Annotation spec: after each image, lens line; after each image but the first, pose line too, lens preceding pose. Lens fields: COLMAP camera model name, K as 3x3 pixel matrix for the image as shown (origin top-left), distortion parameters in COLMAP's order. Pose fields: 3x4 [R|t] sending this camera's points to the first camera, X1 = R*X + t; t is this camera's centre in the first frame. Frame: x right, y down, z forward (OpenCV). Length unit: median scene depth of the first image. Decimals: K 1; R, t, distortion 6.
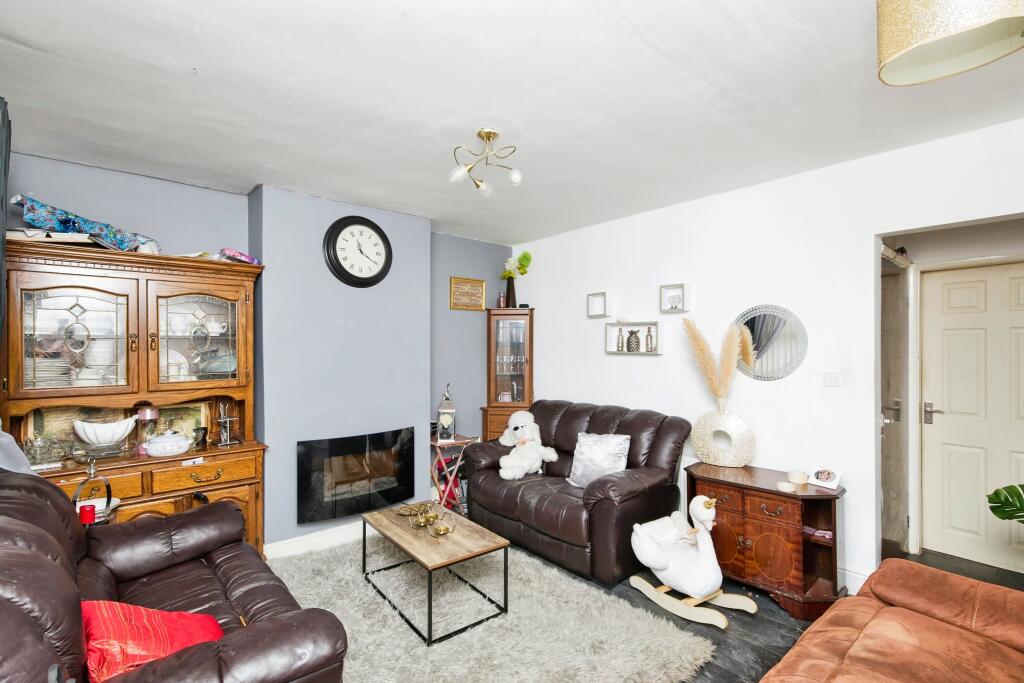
lens RADIAL K [[469.6, 0, 518.4], [0, 469.6, 341.2], [0, 0, 1]] dist [-0.002520, -0.000073]
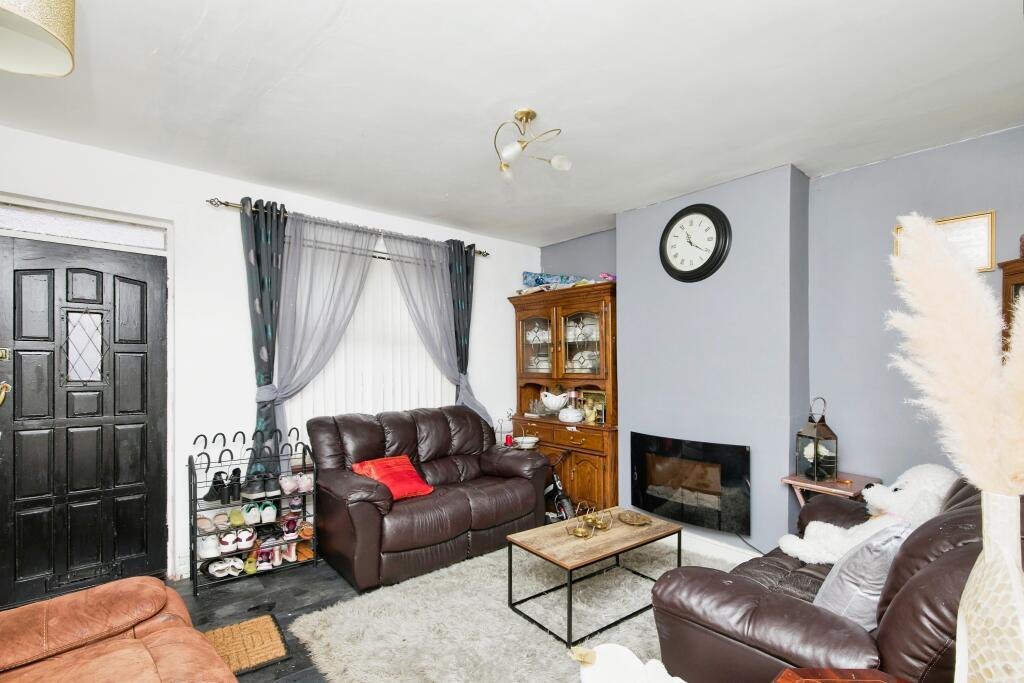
lens RADIAL K [[475.1, 0, 511.4], [0, 475.1, 360.8], [0, 0, 1]] dist [0.001477, 0.000075]
pose [[-0.017172, -0.004025, -0.999844, 0.663617], [0.006814, 0.999968, -0.004142, 0.046869], [0.999829, -0.006884, -0.017144, 0.721100]]
